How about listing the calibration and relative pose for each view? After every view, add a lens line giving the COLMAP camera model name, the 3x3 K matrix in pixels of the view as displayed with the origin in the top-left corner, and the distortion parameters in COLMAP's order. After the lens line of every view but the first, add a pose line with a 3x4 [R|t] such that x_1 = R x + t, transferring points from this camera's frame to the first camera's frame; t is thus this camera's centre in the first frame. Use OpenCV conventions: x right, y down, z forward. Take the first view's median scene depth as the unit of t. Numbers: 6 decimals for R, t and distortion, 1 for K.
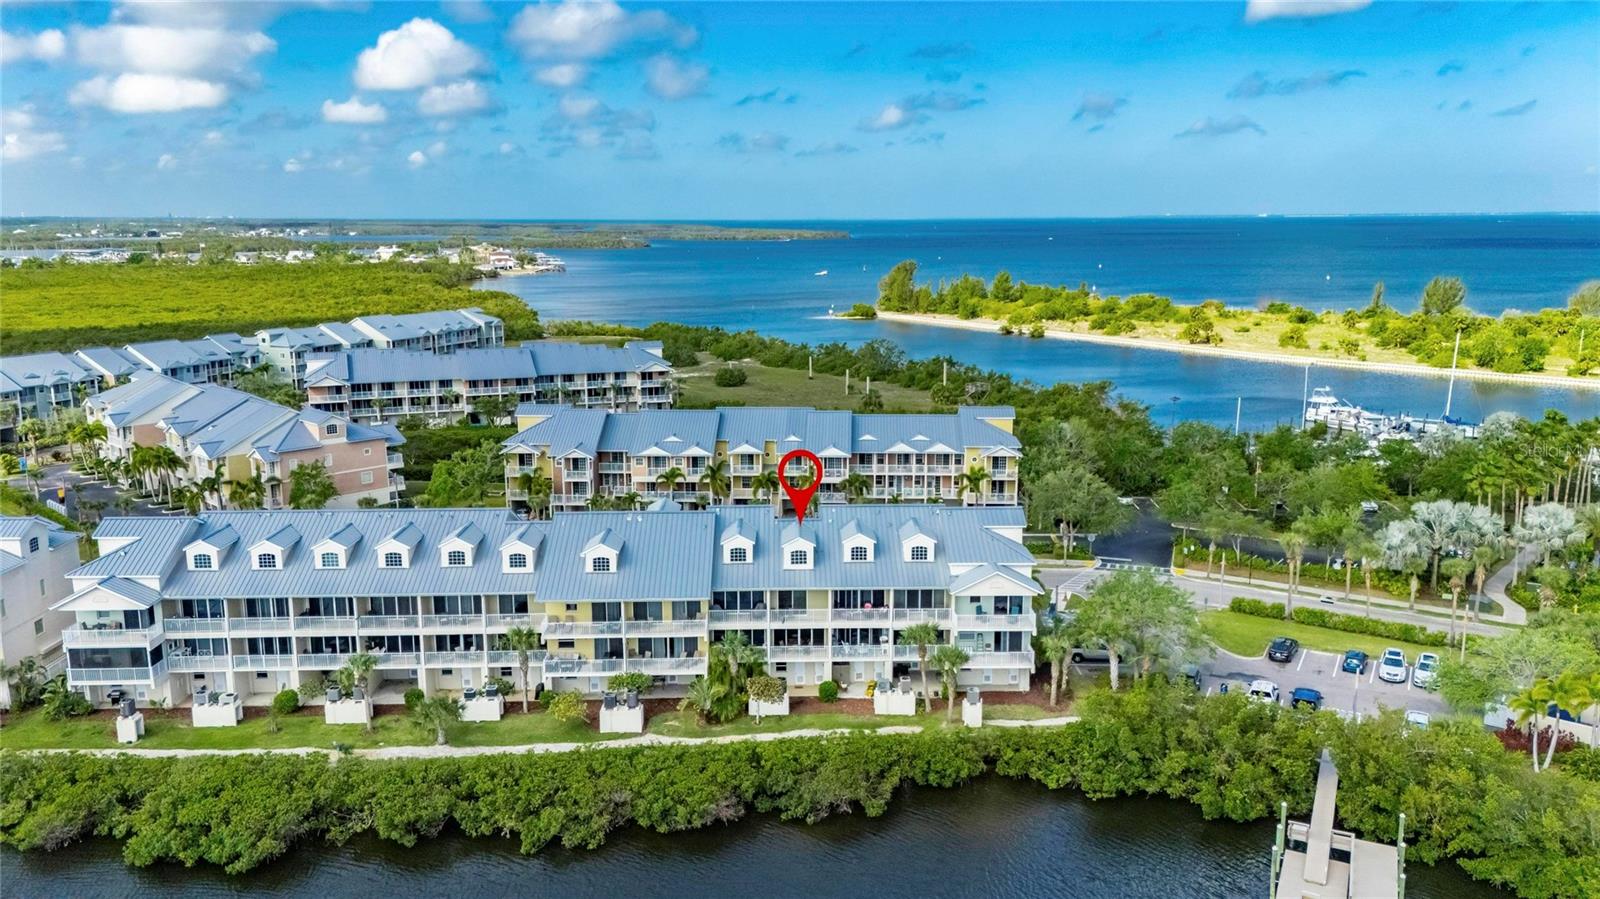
lens RADIAL K [[1196.7, 0, 815.0], [0, 1196.7, 444.8], [0, 0, 1]] dist [0.060276, -0.030636]
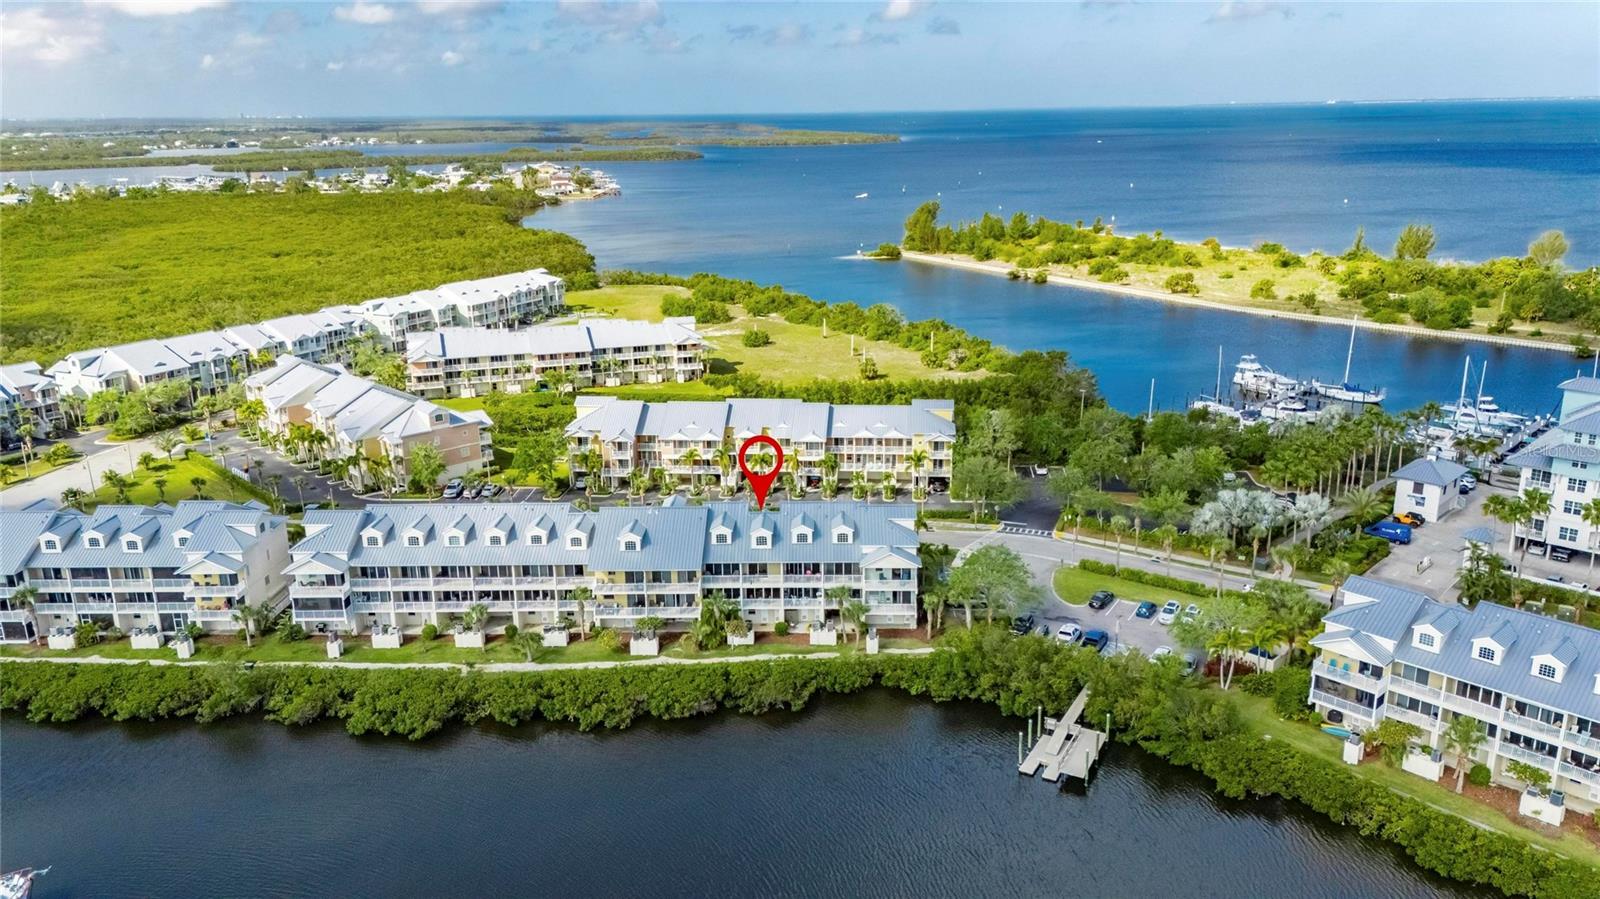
lens RADIAL K [[1158.7, 0, 813.5], [0, 1158.7, 458.1], [0, 0, 1]] dist [0.110291, -0.134686]
pose [[0.998868, 0.003394, -0.047450, 0.121154], [0.001333, 0.995064, 0.099223, -0.154534], [0.047553, -0.099174, 0.993933, -0.435222]]
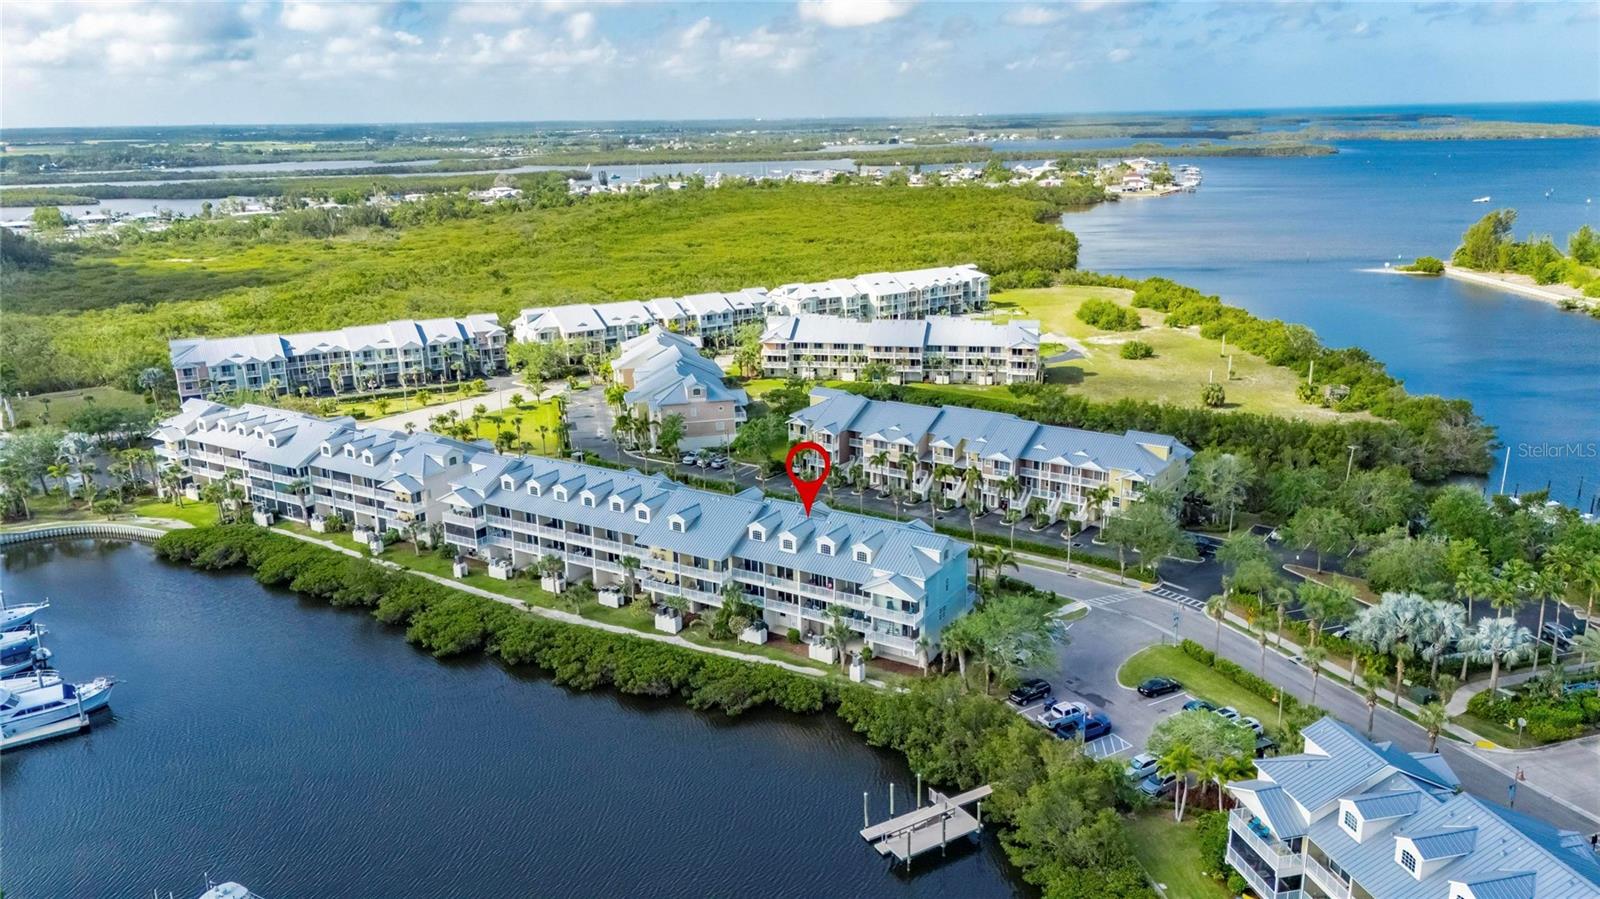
lens RADIAL K [[1158.7, 0, 813.5], [0, 1158.7, 458.1], [0, 0, 1]] dist [0.110291, -0.134686]
pose [[0.838693, 0.143013, -0.525492, 0.765672], [-0.089318, 0.987960, 0.126321, -0.200266], [0.537231, -0.059008, 0.841369, -0.195634]]
